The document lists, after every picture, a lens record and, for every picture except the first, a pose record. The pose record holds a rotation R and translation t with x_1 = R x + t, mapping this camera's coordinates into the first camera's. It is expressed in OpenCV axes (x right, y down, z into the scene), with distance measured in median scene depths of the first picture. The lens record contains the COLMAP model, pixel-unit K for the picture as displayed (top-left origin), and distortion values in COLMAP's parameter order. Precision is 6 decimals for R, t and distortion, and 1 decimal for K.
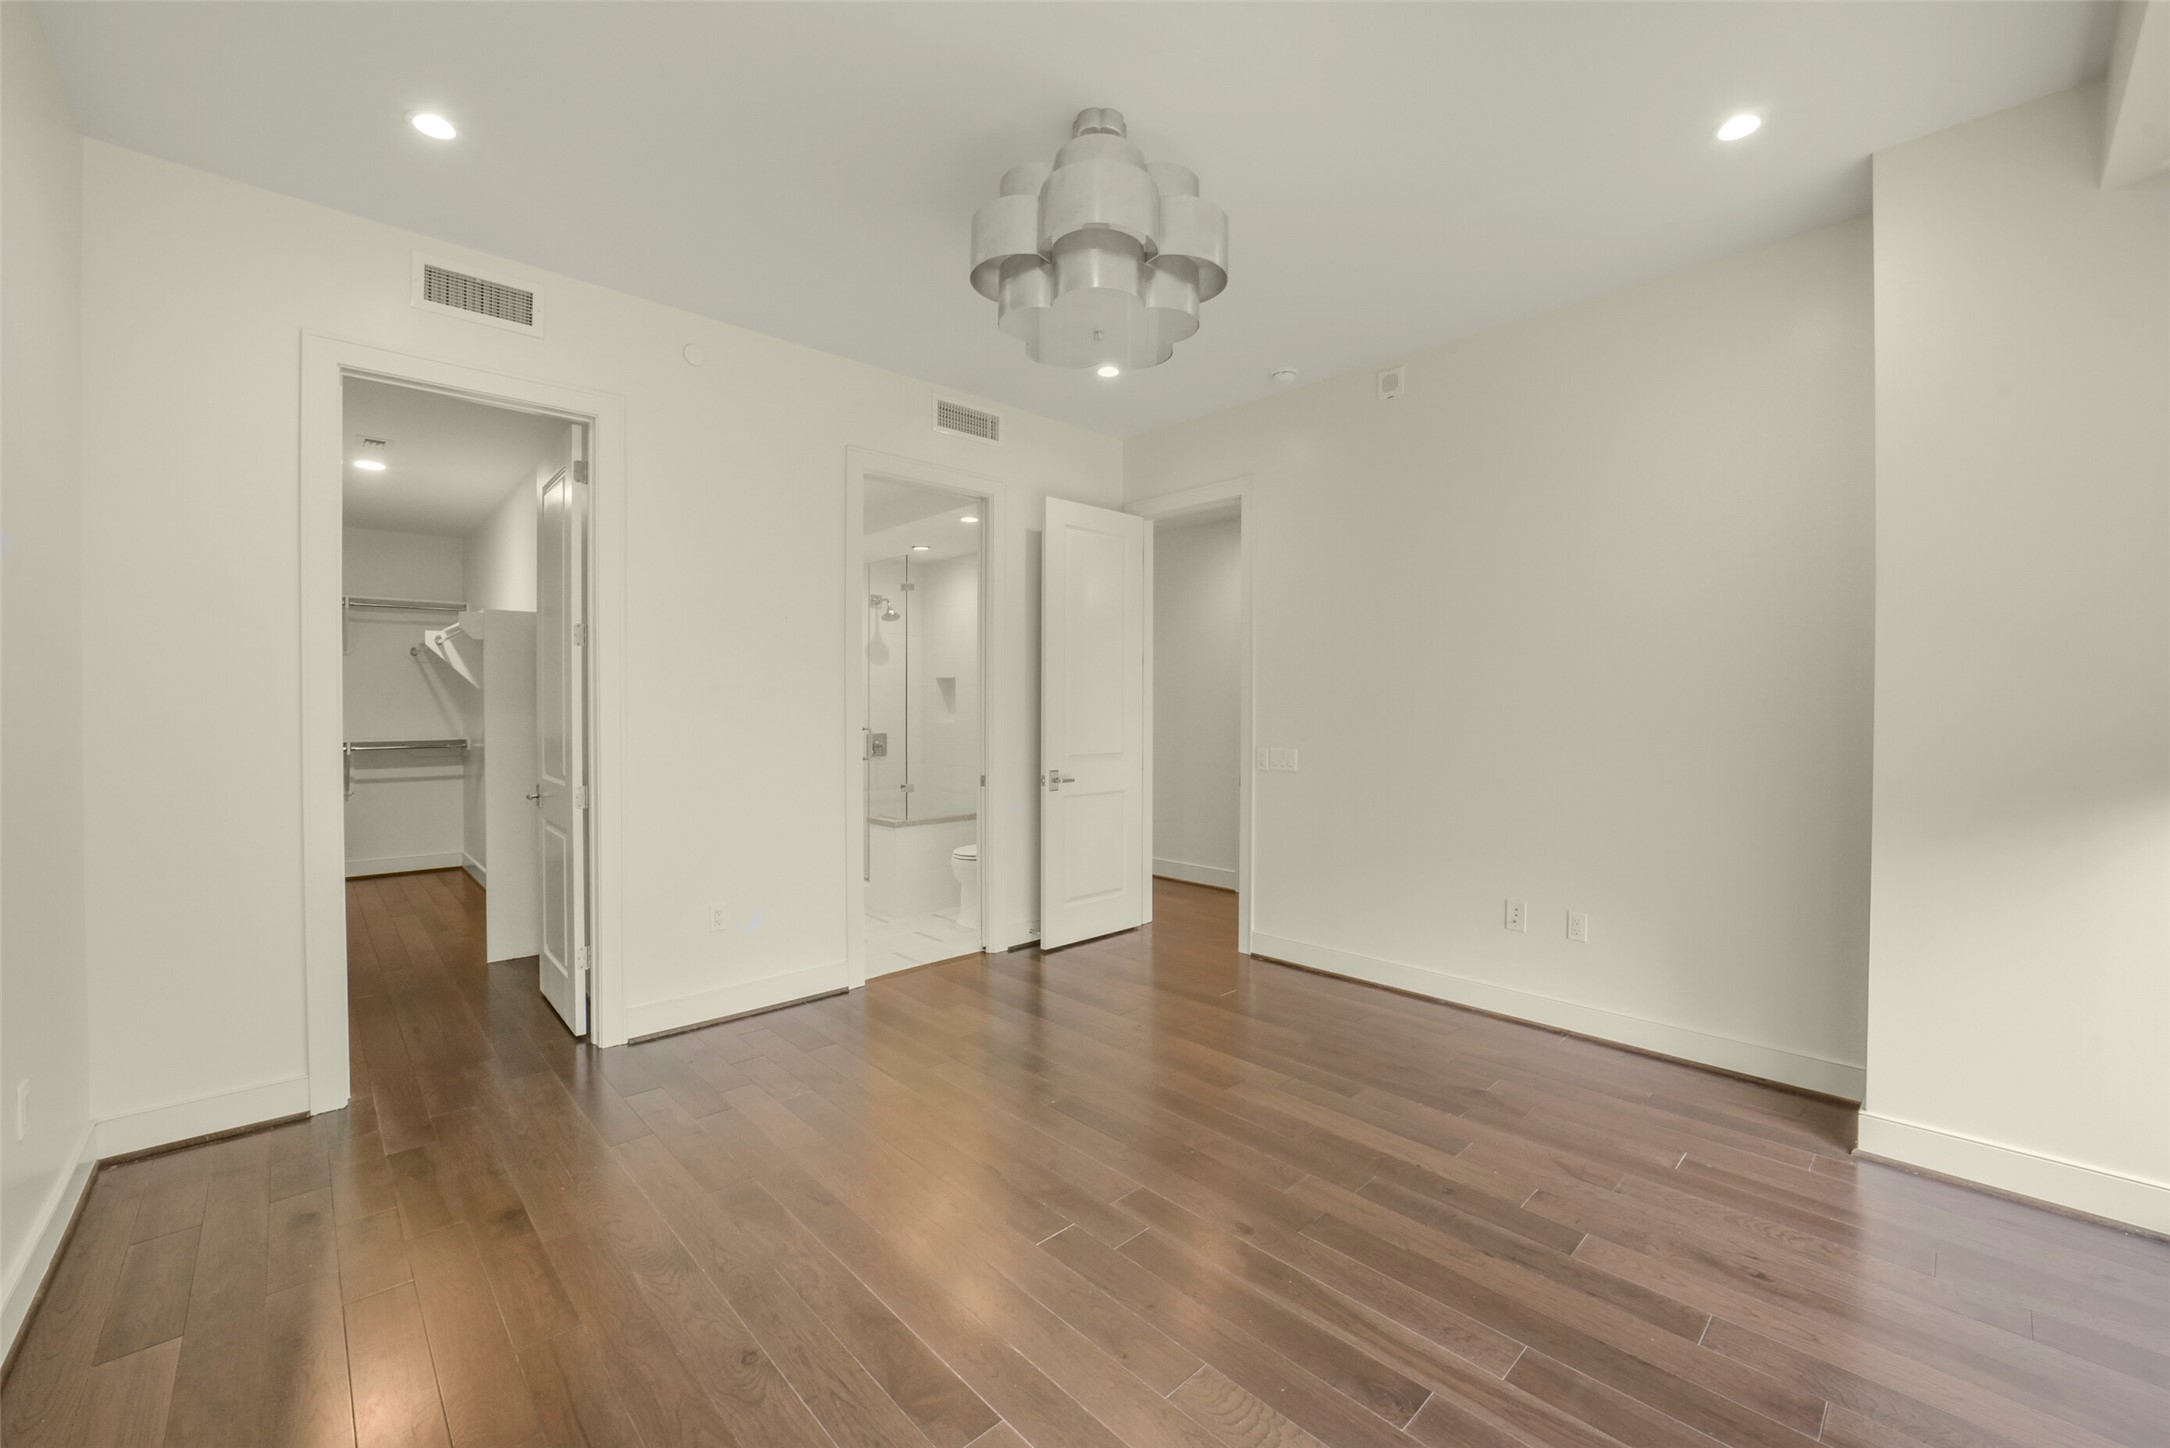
lens RADIAL K [[864.7, 0, 1073.1], [0, 864.7, 708.6], [0, 0, 1]] dist [-0.027838, 0.004931]
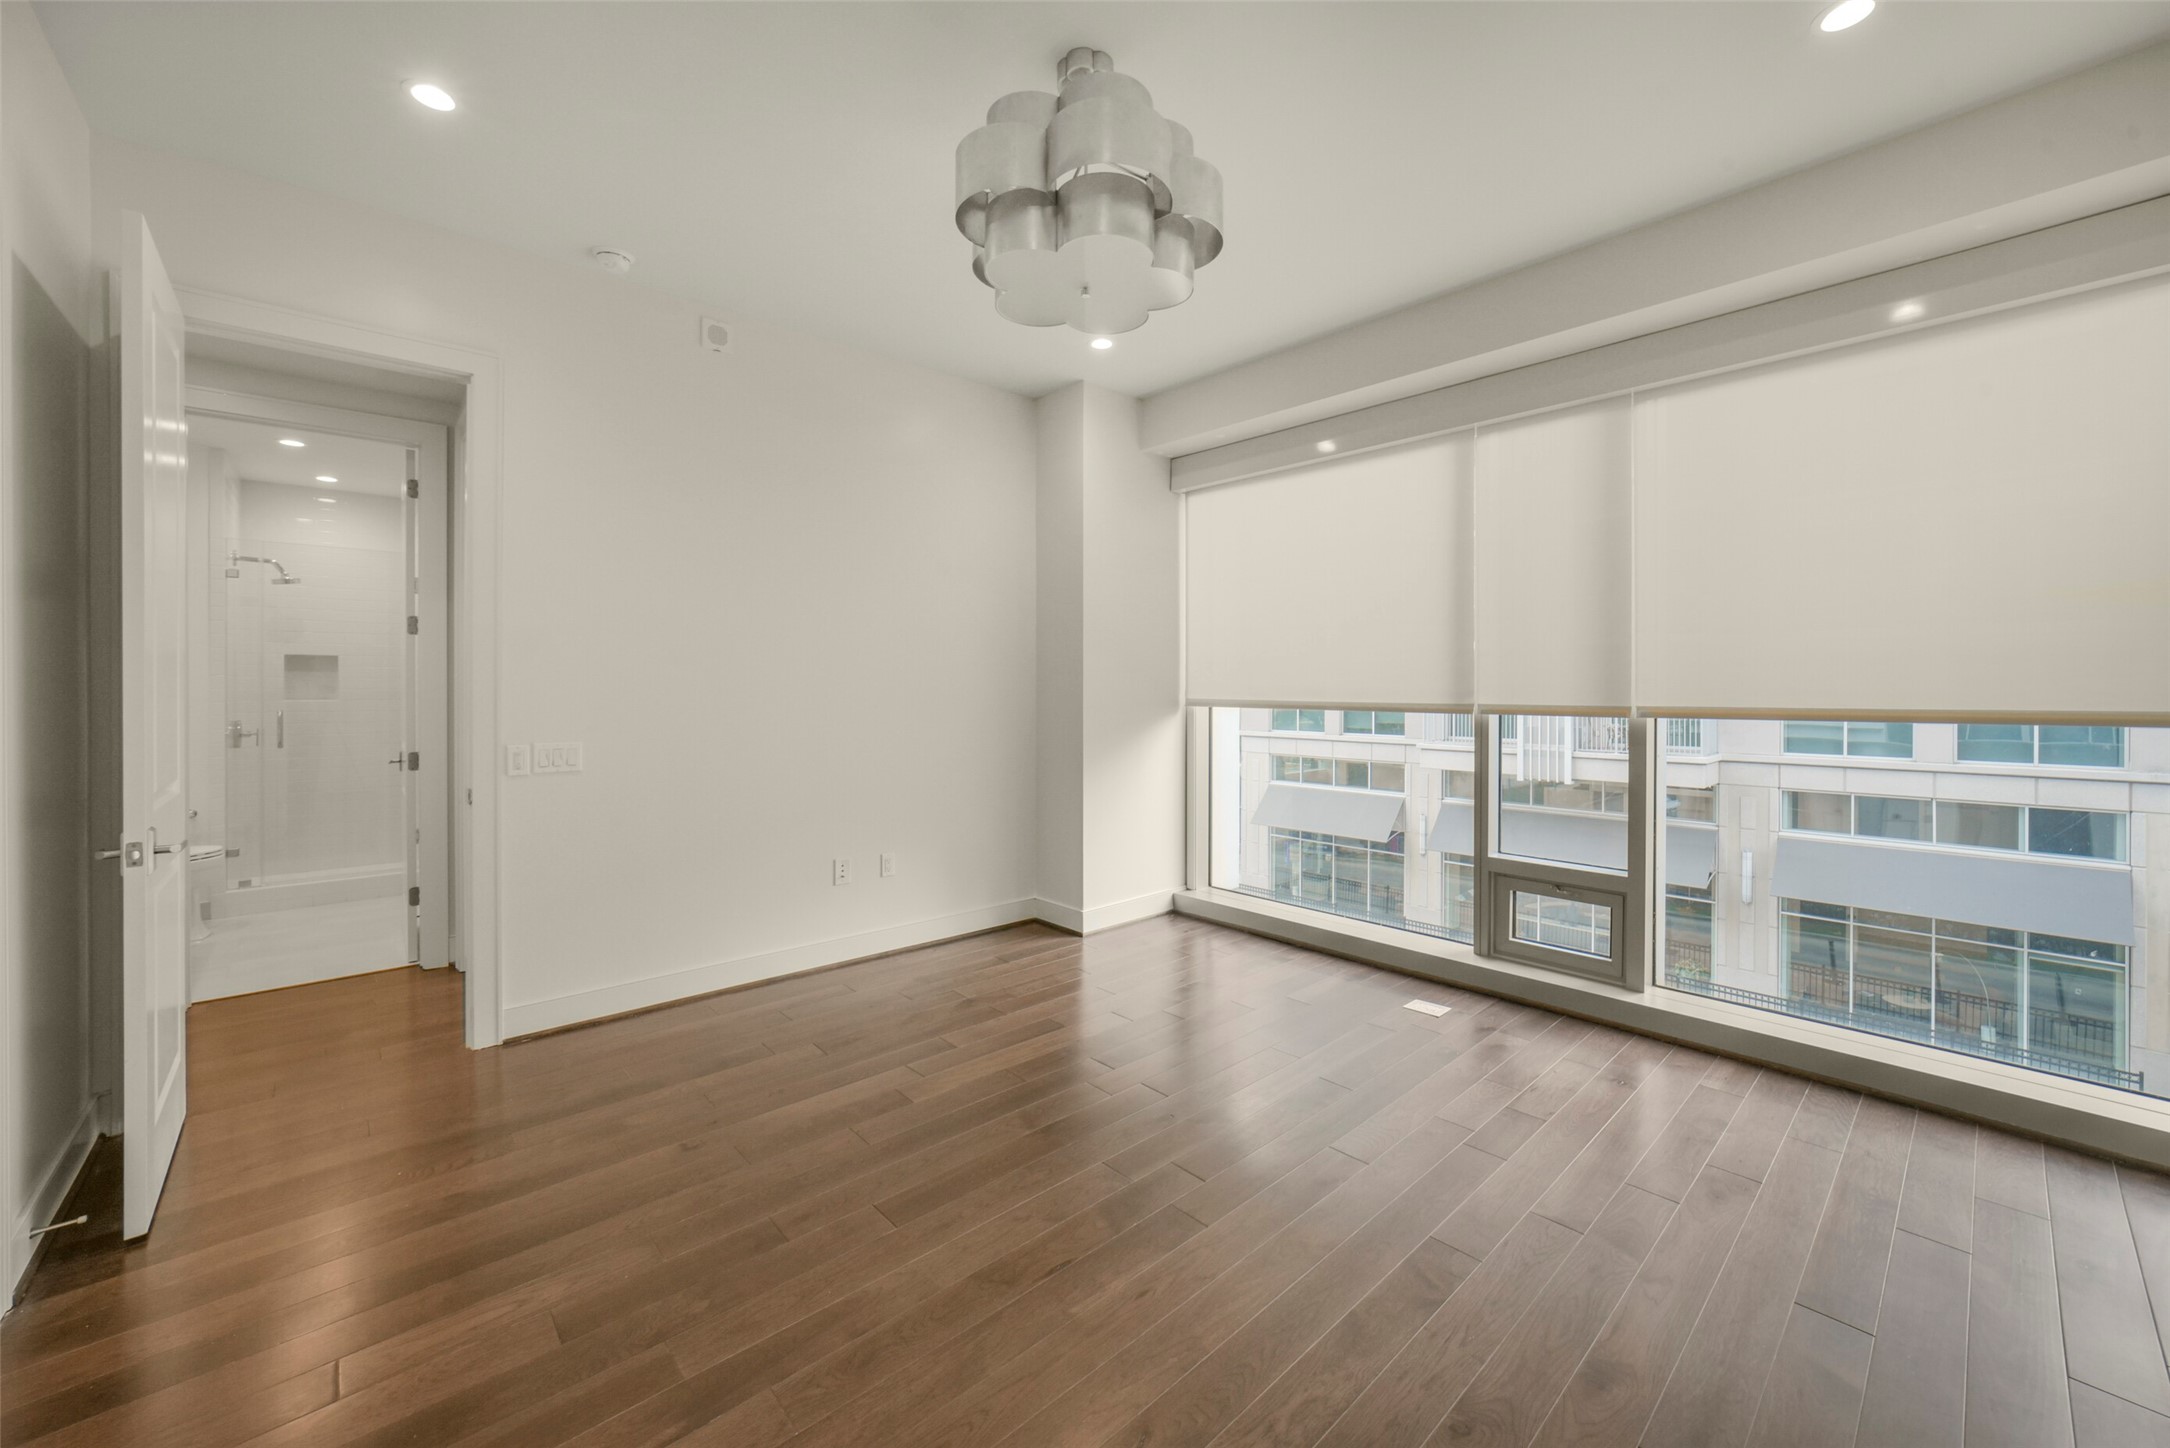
lens RADIAL K [[864.7, 0, 1079.4], [0, 864.7, 689.7], [0, 0, 1]] dist [-0.027838, 0.004931]
pose [[0.001172, 0.000991, 0.999999, -0.694627], [0.006288, 0.999980, -0.000999, 0.006346], [-0.999980, 0.006289, 0.001166, 0.772908]]
